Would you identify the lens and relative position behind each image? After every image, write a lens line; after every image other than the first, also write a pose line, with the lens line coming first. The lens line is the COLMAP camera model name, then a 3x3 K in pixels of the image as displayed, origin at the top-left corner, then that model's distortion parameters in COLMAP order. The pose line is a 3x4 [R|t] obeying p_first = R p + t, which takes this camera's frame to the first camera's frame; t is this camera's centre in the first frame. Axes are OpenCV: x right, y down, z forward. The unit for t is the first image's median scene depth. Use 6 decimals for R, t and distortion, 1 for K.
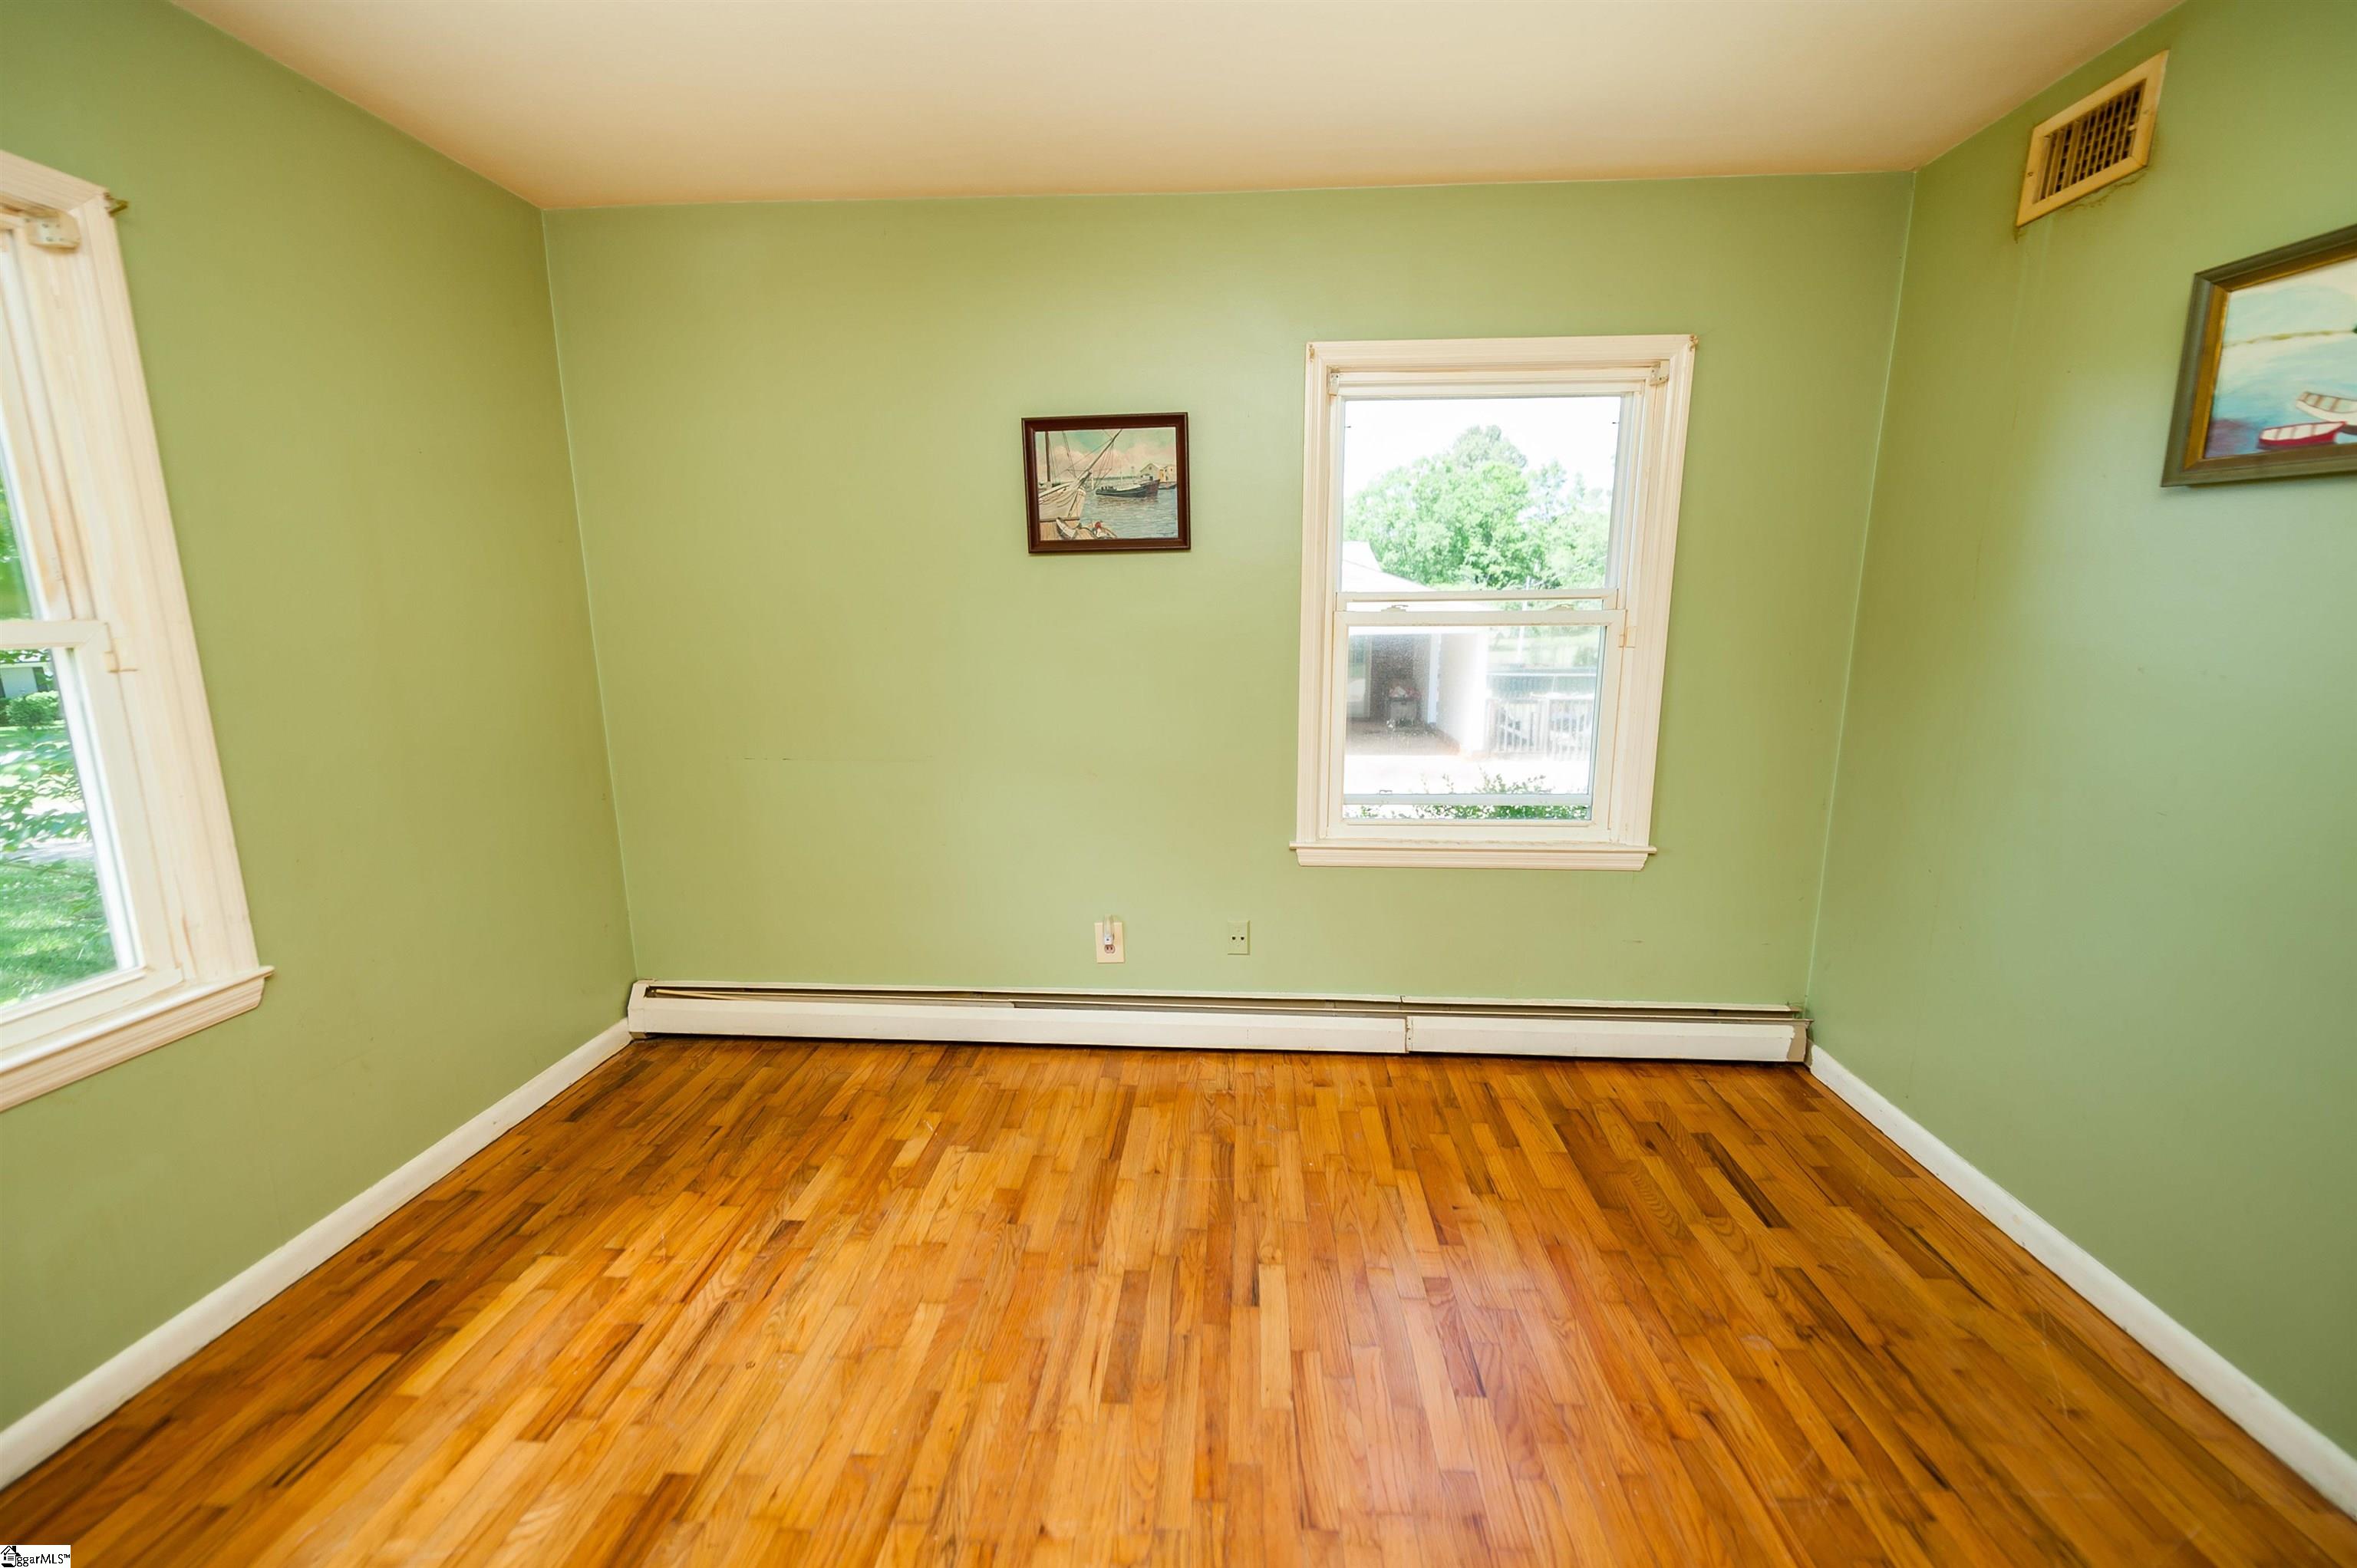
lens RADIAL K [[931.0, 0, 1199.7], [0, 931.0, 788.7], [0, 0, 1]] dist [0.009355, -0.004043]
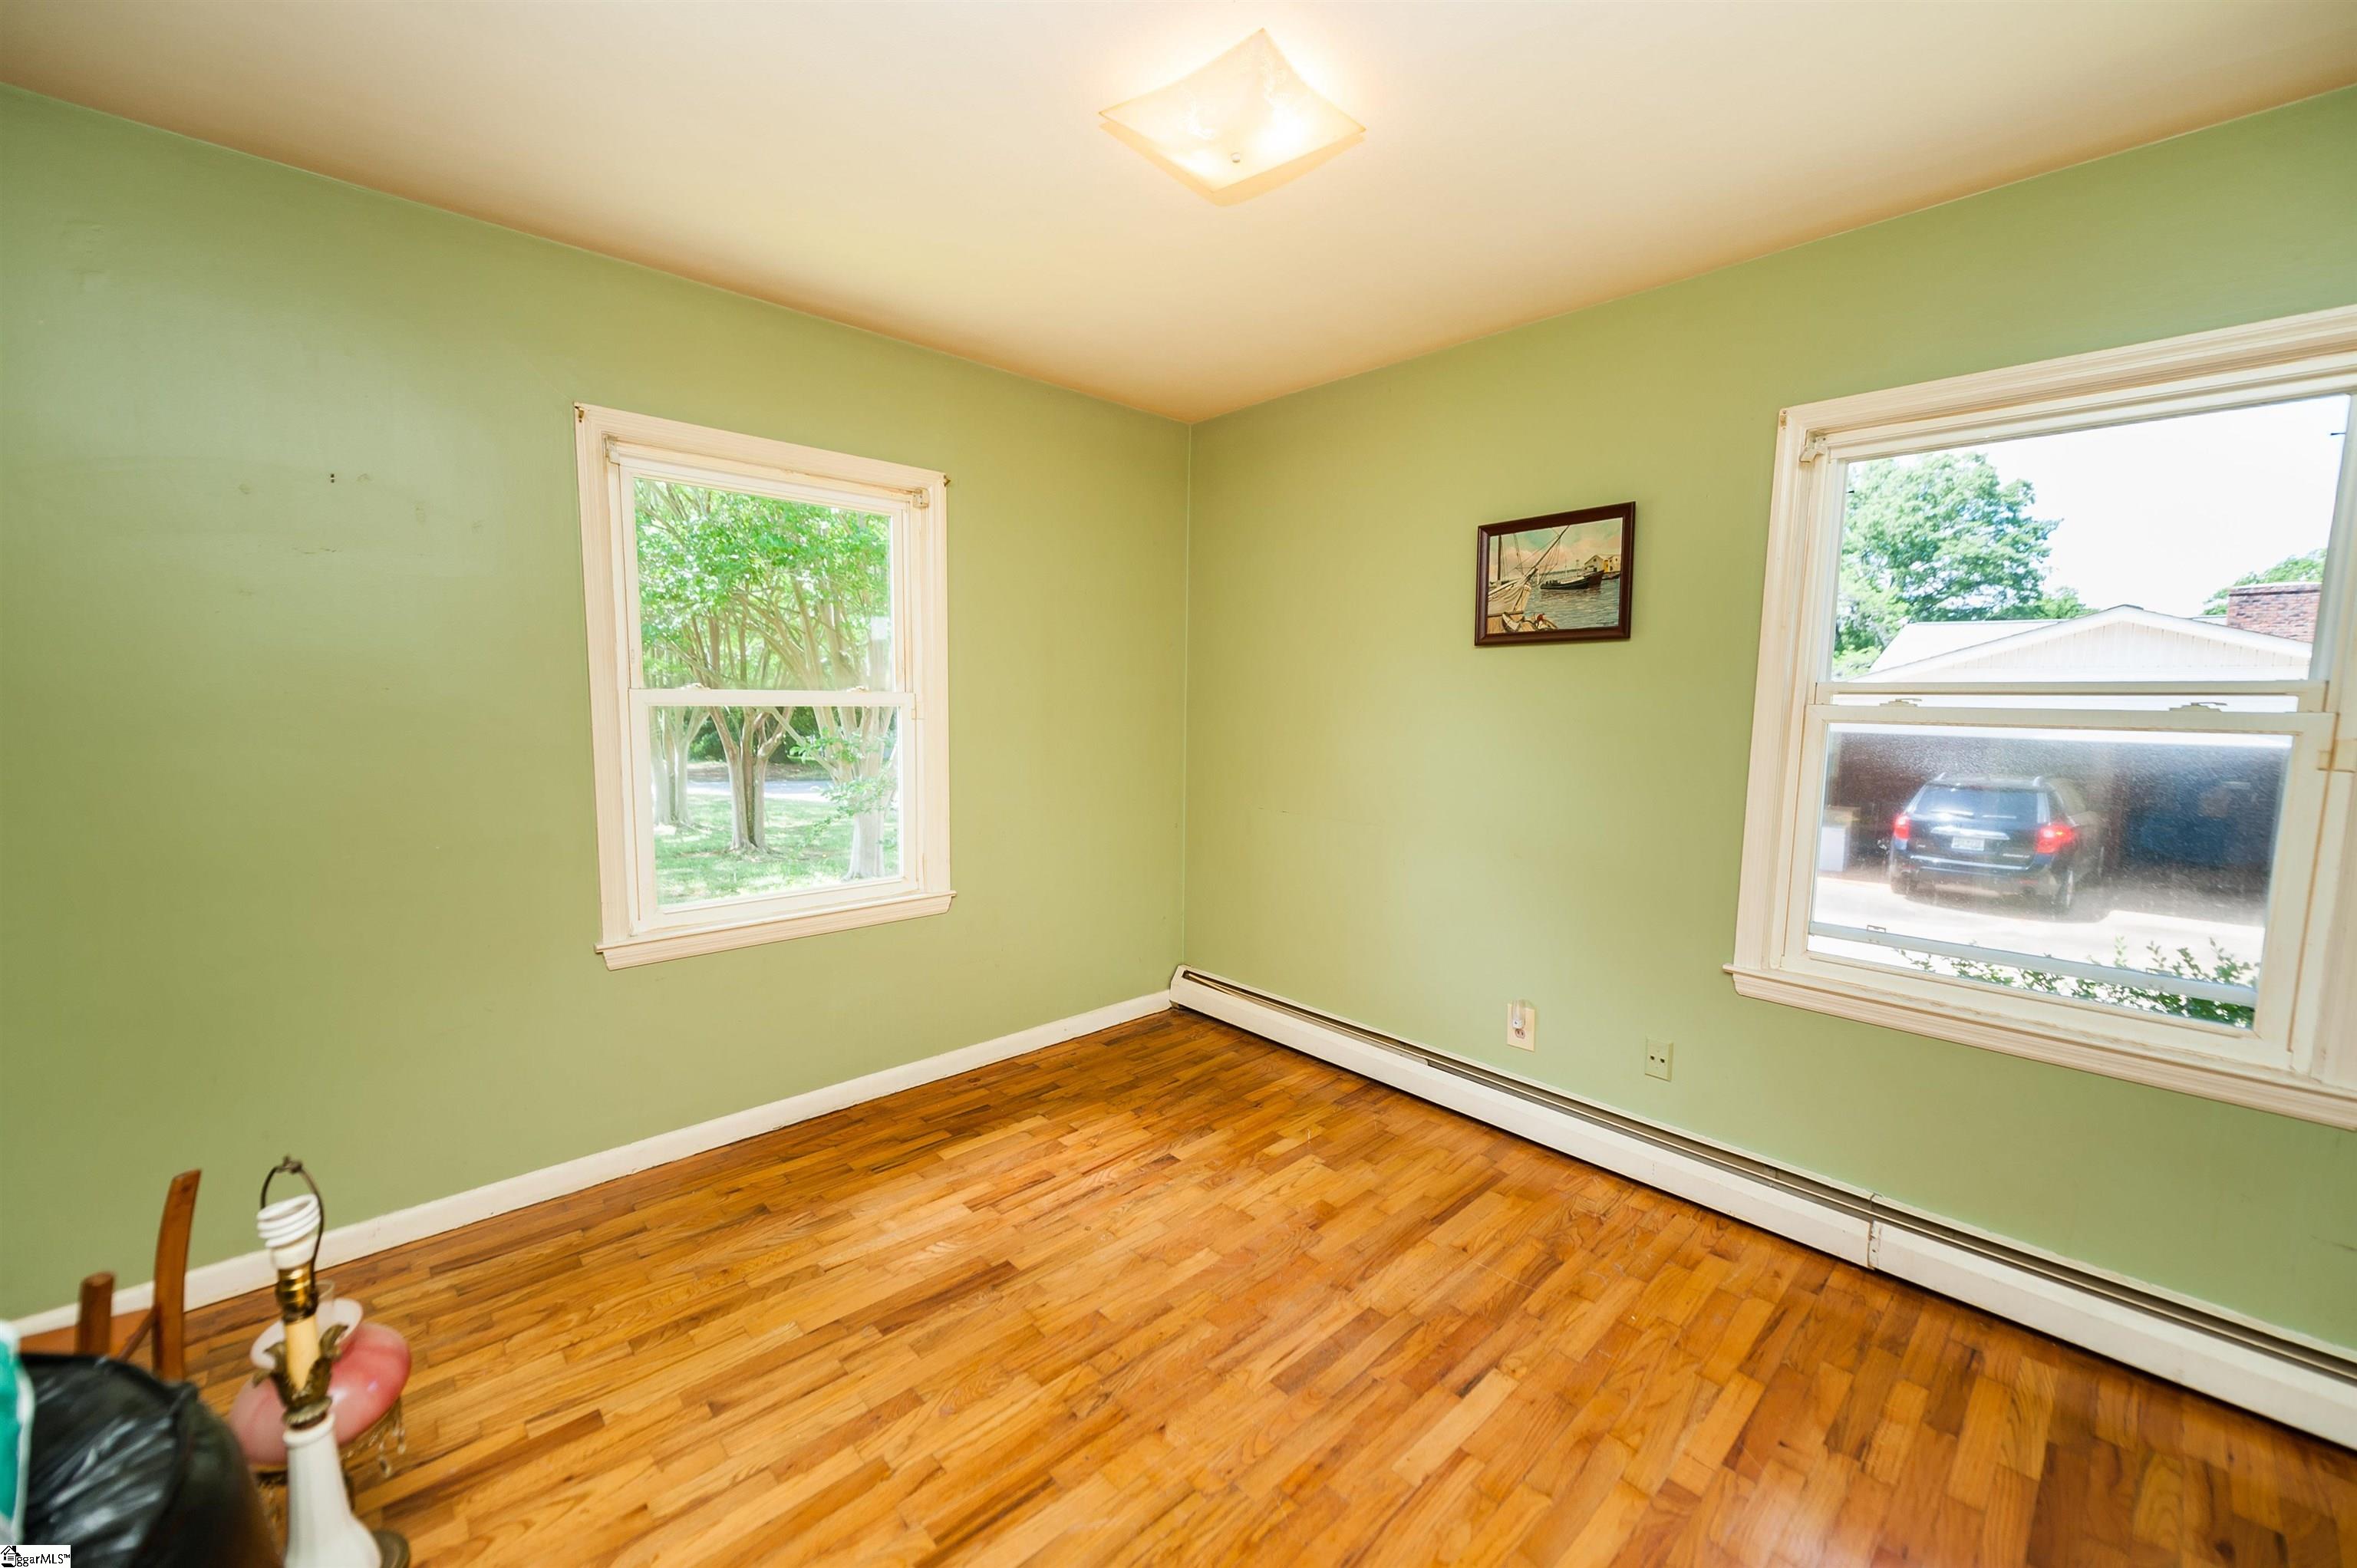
lens RADIAL K [[931.0, 0, 1223.1], [0, 931.0, 793.2], [0, 0, 1]] dist [0.009355, -0.004043]
pose [[0.733078, 0.086572, -0.674613, 0.388742], [-0.146255, 0.988728, -0.032049, -0.004775], [0.664234, 0.122160, 0.737476, 0.024973]]
